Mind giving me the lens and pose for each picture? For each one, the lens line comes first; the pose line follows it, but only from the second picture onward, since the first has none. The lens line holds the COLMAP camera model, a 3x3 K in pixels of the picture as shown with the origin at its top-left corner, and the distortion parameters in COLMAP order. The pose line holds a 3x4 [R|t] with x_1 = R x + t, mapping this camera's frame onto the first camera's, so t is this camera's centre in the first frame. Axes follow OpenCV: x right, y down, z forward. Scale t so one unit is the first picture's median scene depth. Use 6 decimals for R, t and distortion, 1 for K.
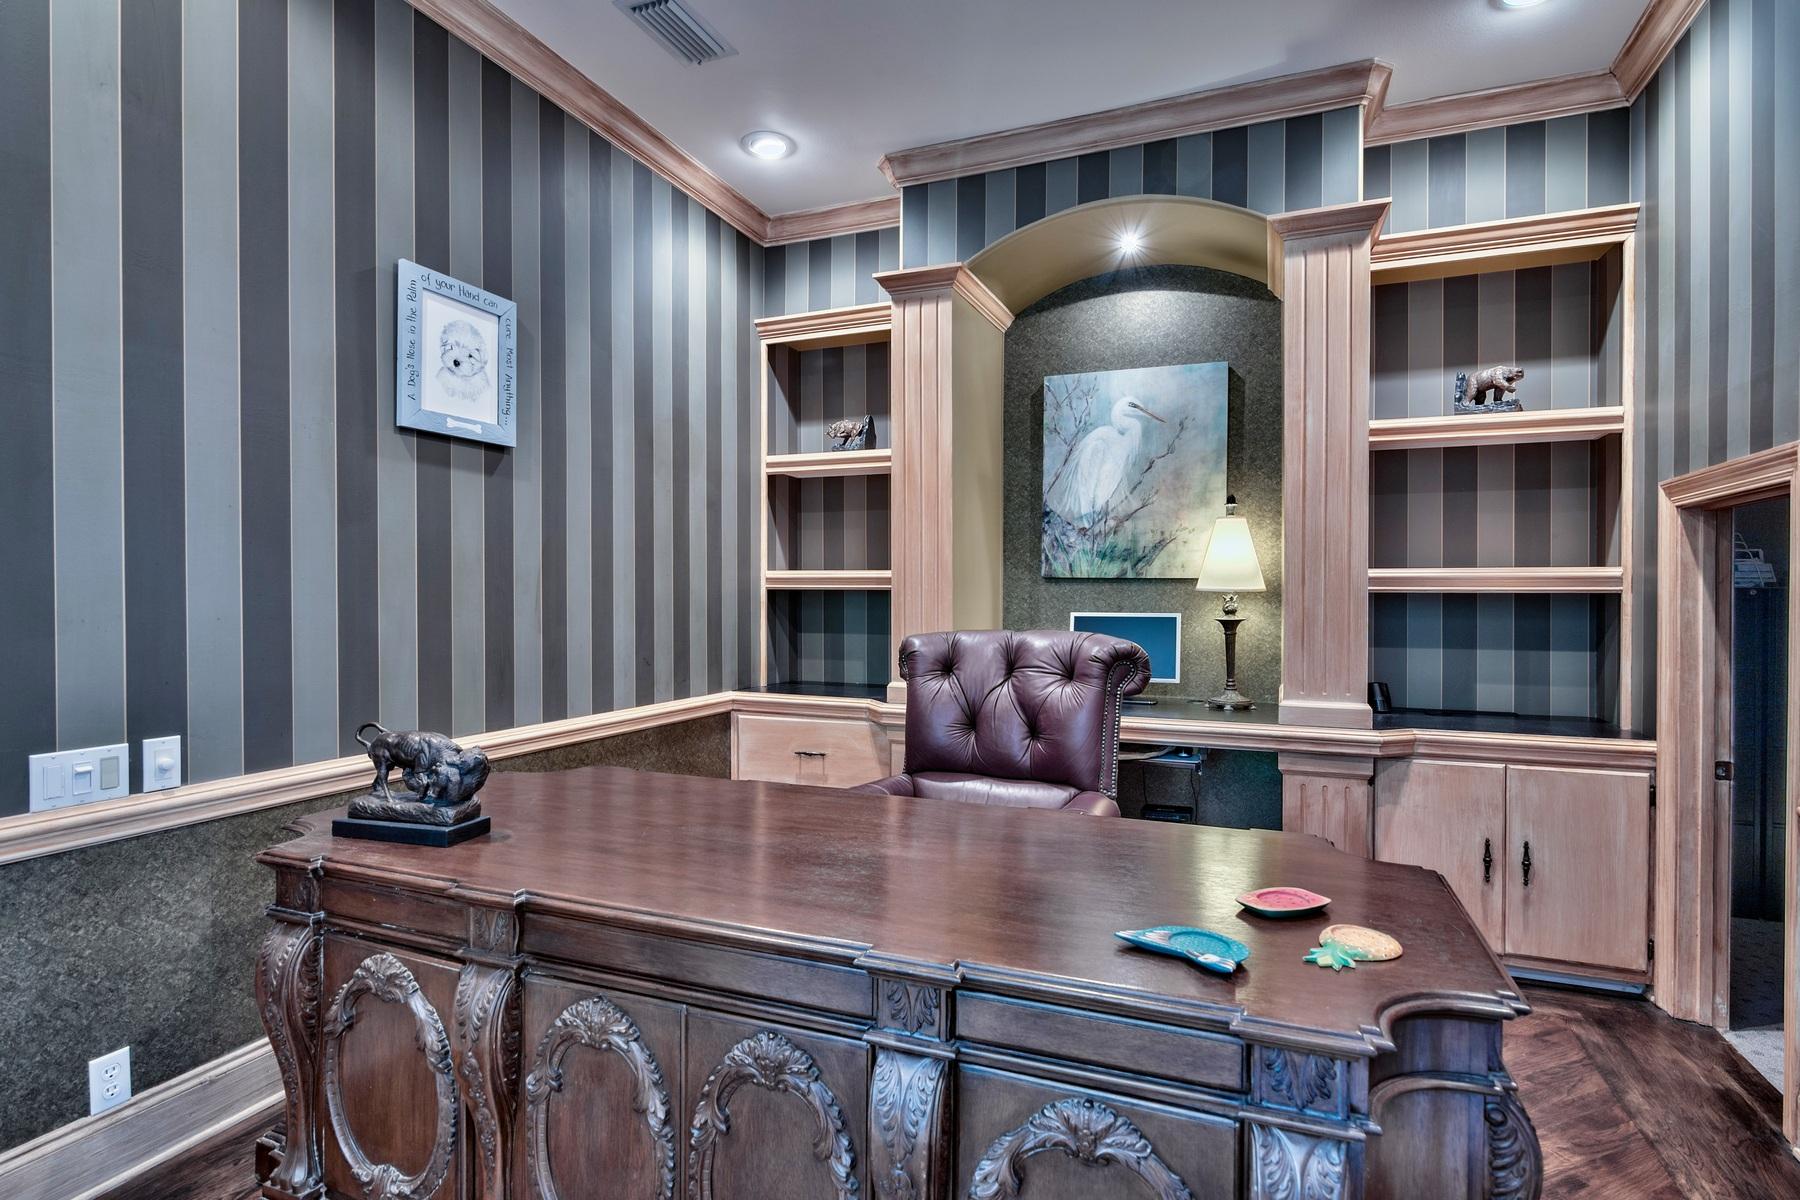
lens RADIAL K [[891.3, 0, 900.0], [0, 891.3, 600.0], [0, 0, 1]] dist [-0.002132, -0.000527]
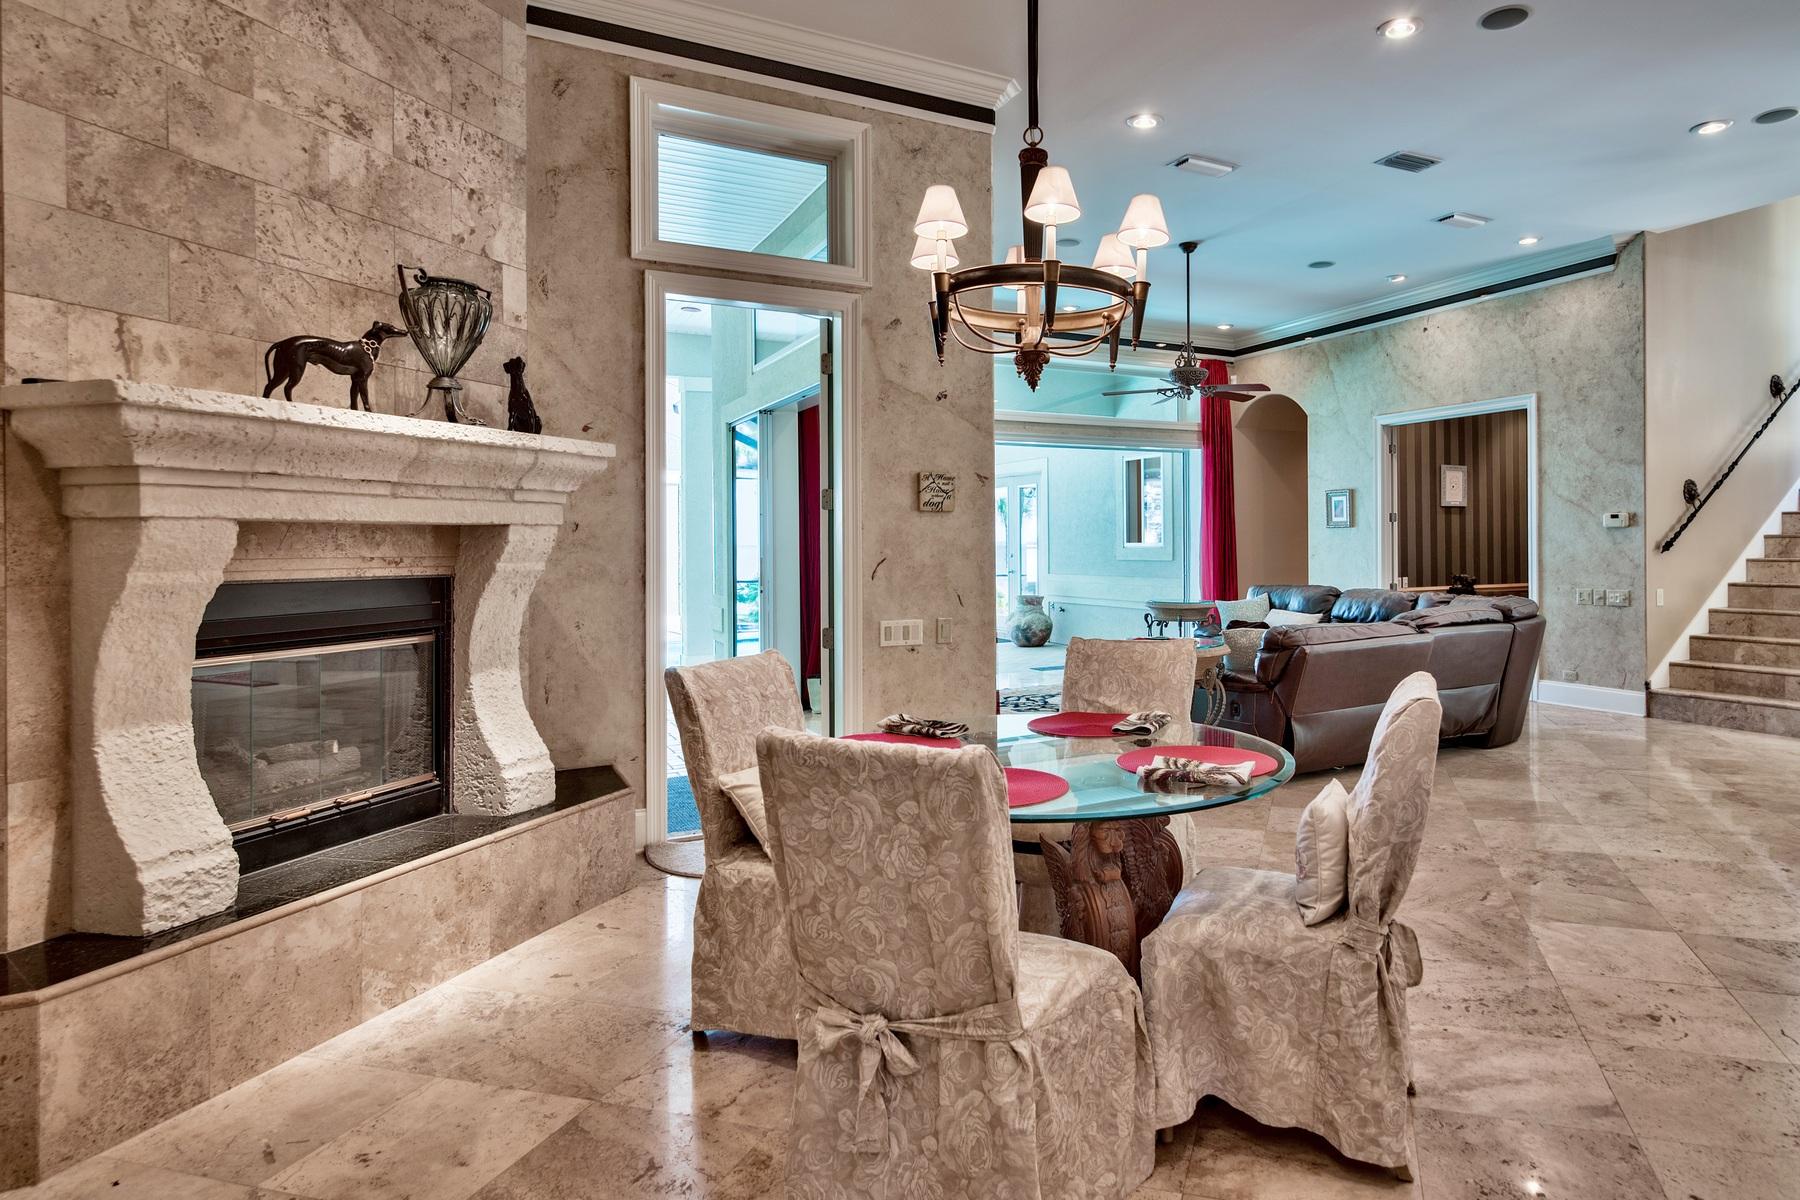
lens RADIAL K [[1048.8, 0, 983.8], [0, 1048.8, 547.4], [0, 0, 1]] dist [0.003741, 0.000771]
pose [[0.777799, -0.008191, -0.628460, 0.781749], [0.005958, 0.999966, -0.005659, 0.005790], [0.628485, 0.000657, 0.777821, -3.849298]]
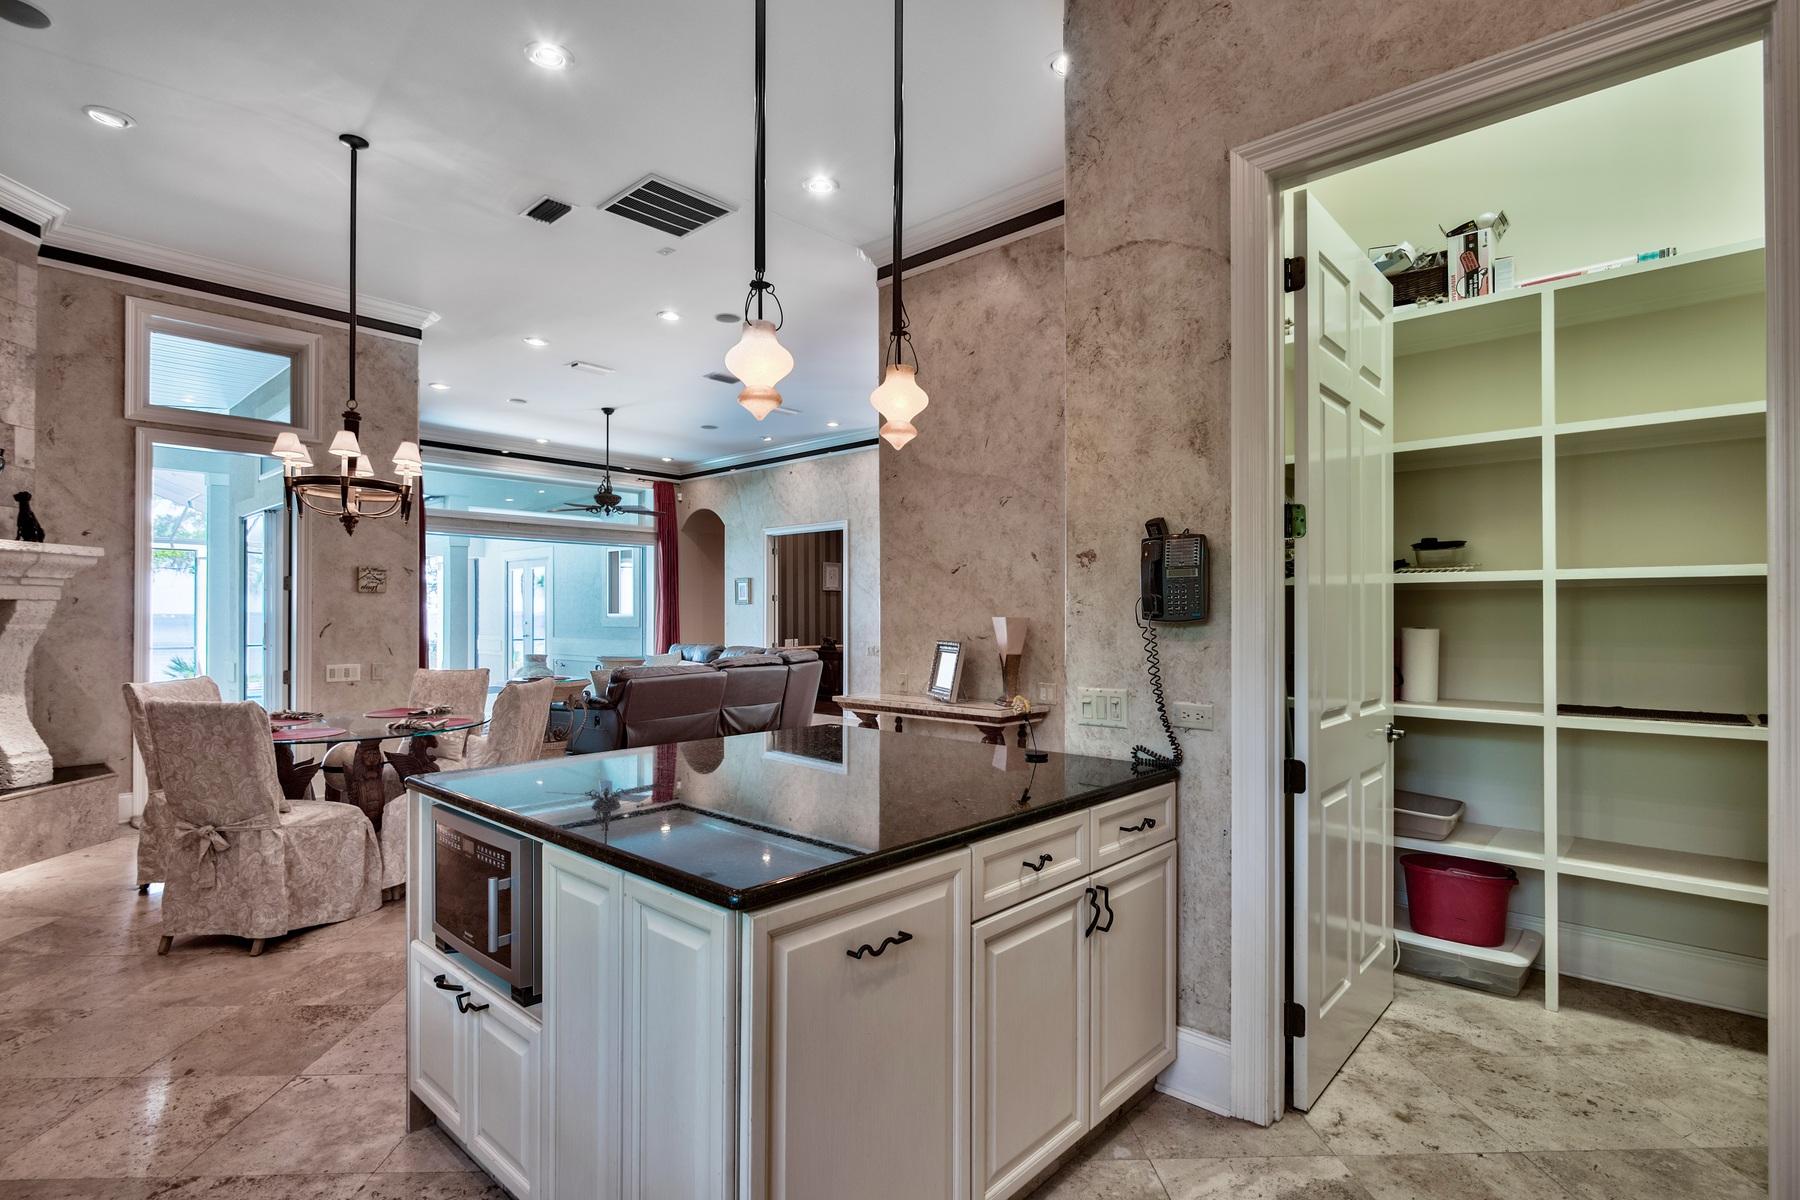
lens RADIAL K [[883.9, 0, 862.0], [0, 883.9, 613.0], [0, 0, 1]] dist [-0.010877, 0.001154]
pose [[0.939759, -0.003533, -0.341820, 1.615495], [0.000396, 0.999957, -0.009247, 0.008312], [0.341838, 0.008555, 0.939720, -4.236232]]
